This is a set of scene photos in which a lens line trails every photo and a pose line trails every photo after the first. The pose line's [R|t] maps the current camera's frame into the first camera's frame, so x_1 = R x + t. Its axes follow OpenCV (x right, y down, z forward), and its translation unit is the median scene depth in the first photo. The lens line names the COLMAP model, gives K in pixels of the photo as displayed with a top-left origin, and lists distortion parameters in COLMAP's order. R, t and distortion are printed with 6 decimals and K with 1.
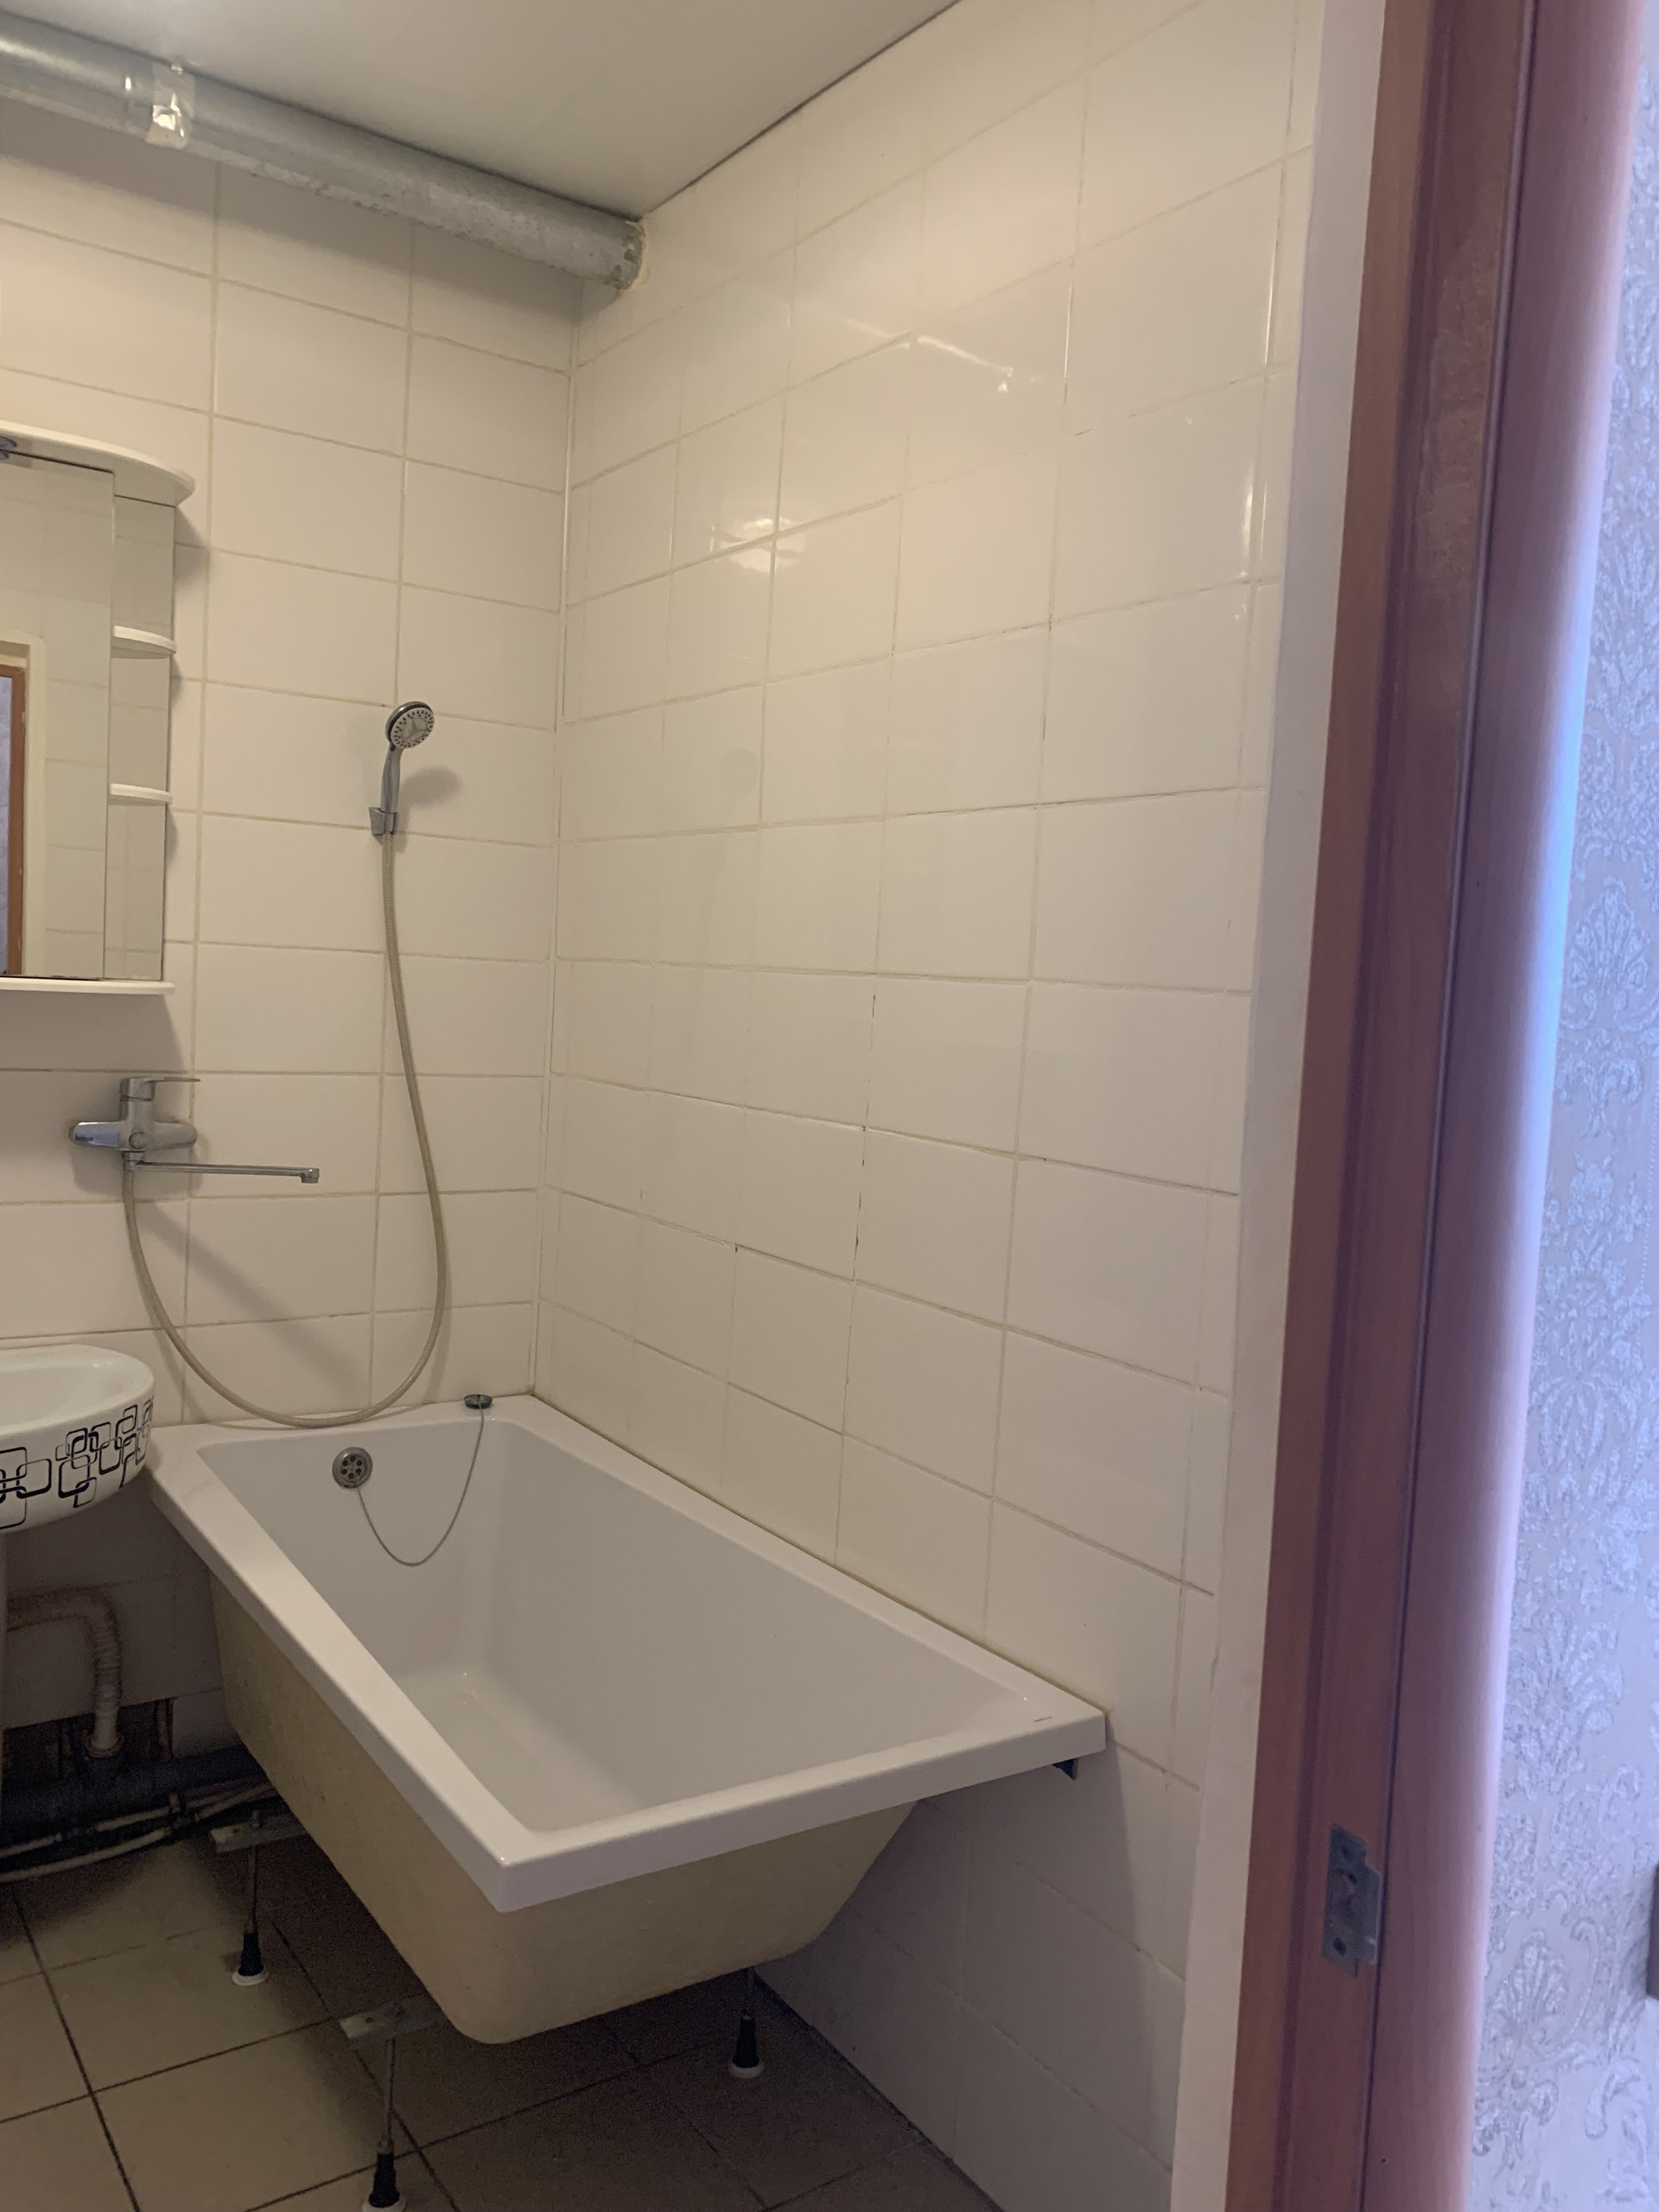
lens RADIAL K [[1578.3, 0, 829.5], [0, 1578.3, 1106.0], [0, 0, 1]] dist [0.002996, -0.037921]
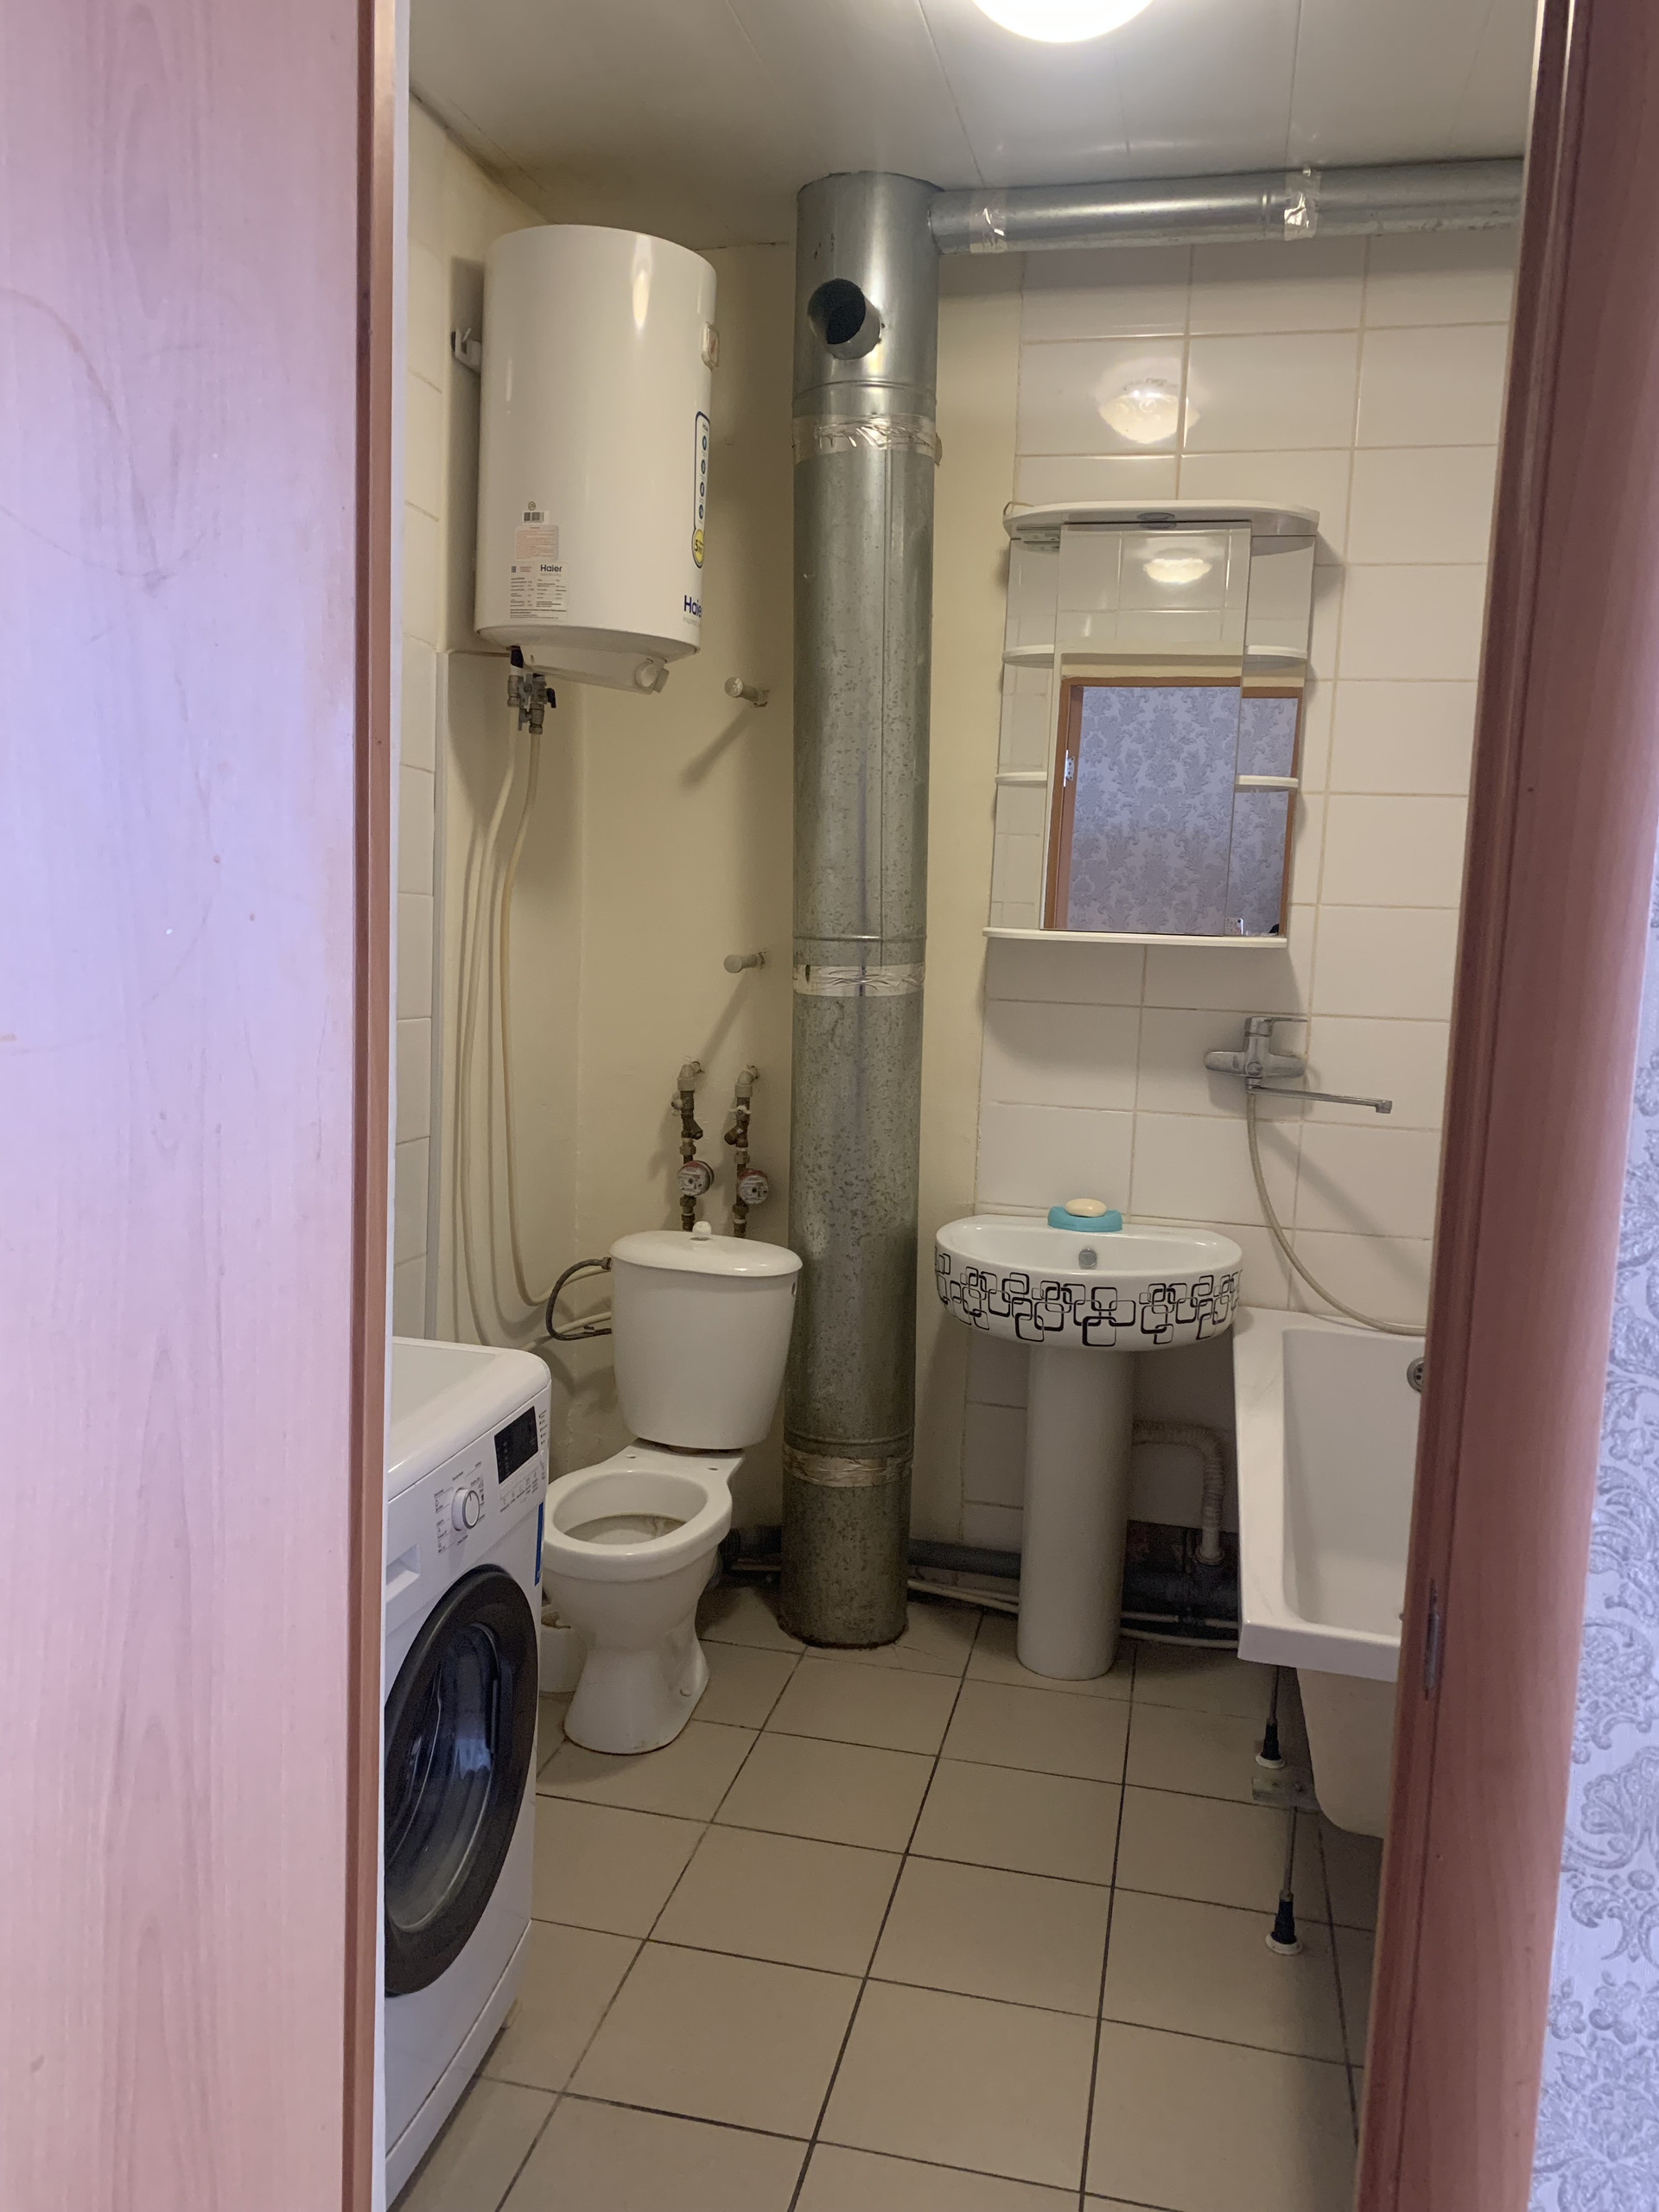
lens RADIAL K [[1622.8, 0, 833.1], [0, 1622.8, 1125.8], [0, 0, 1]] dist [0.003067, -0.096631]
pose [[0.645175, 0.068778, -0.760932, 0.322045], [-0.047142, 0.997626, 0.050201, 0.018974], [0.762579, 0.003483, 0.646886, -0.062673]]
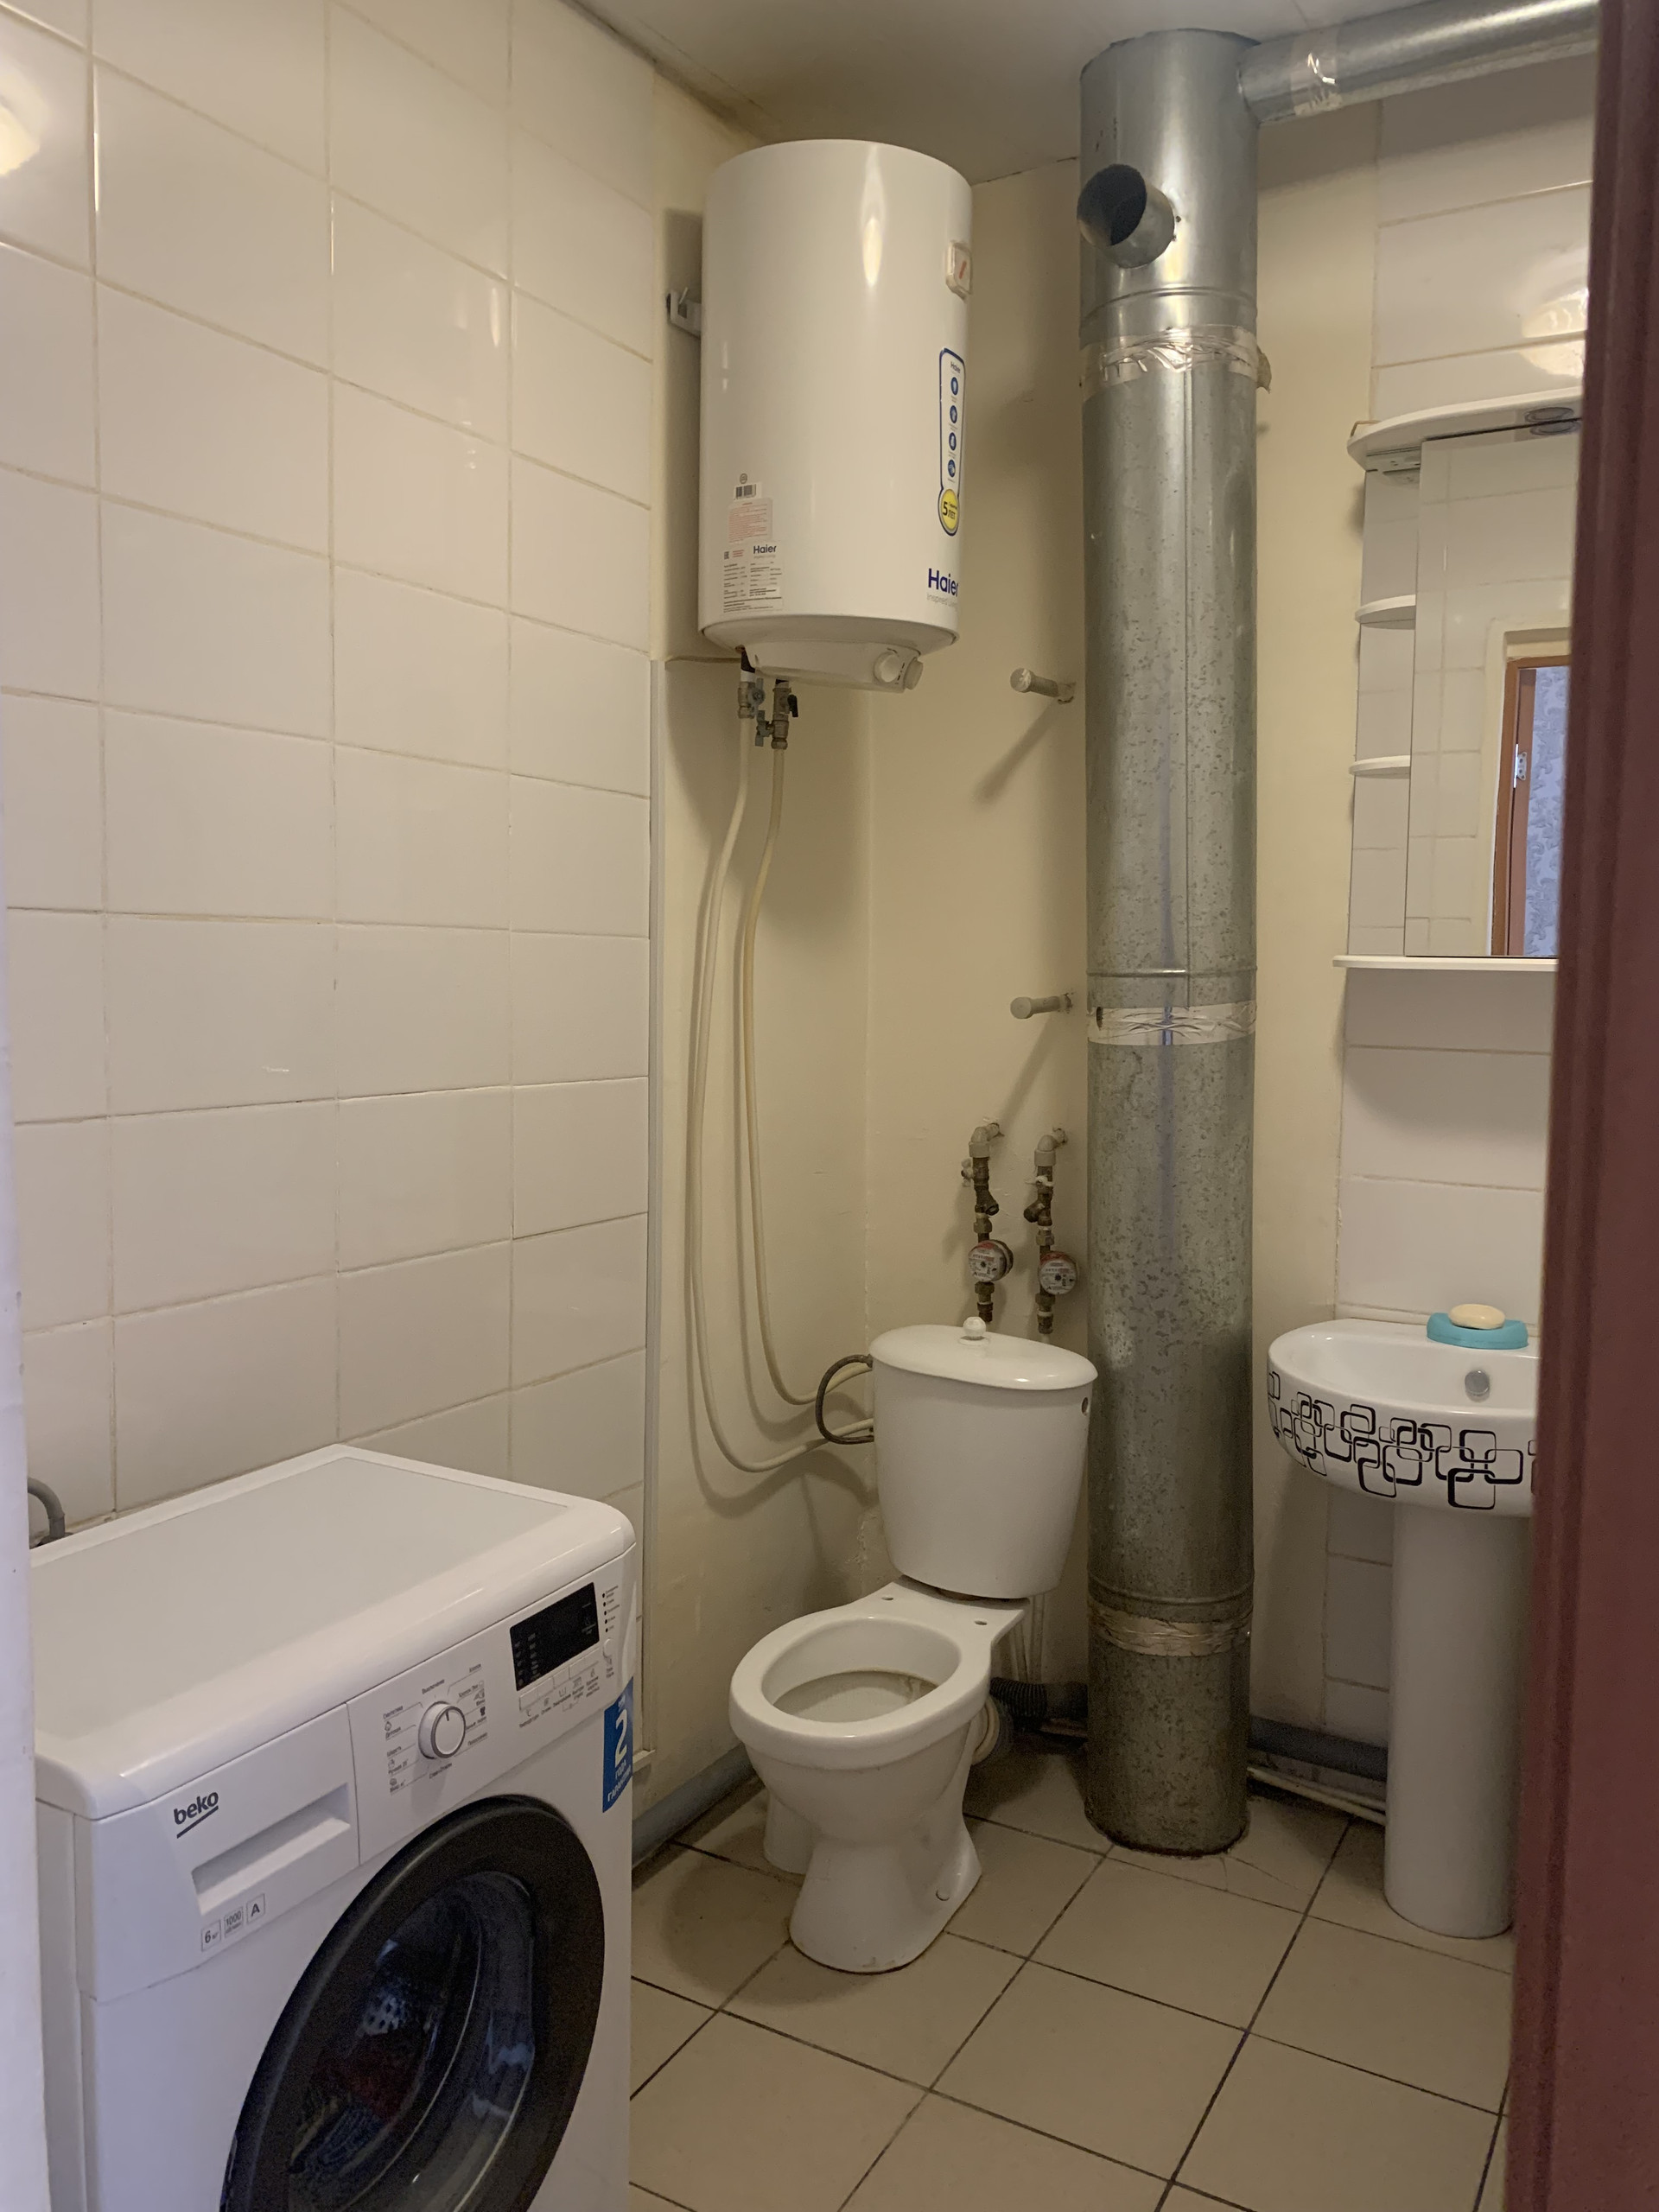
lens RADIAL K [[1644.6, 0, 826.4], [0, 1644.6, 1103.6], [0, 0, 1]] dist [-0.002224, -0.044978]
pose [[0.389944, 0.035941, -0.920137, 0.233697], [-0.040310, 0.998946, 0.021936, 0.003361], [0.919956, 0.028537, 0.390982, 0.175791]]
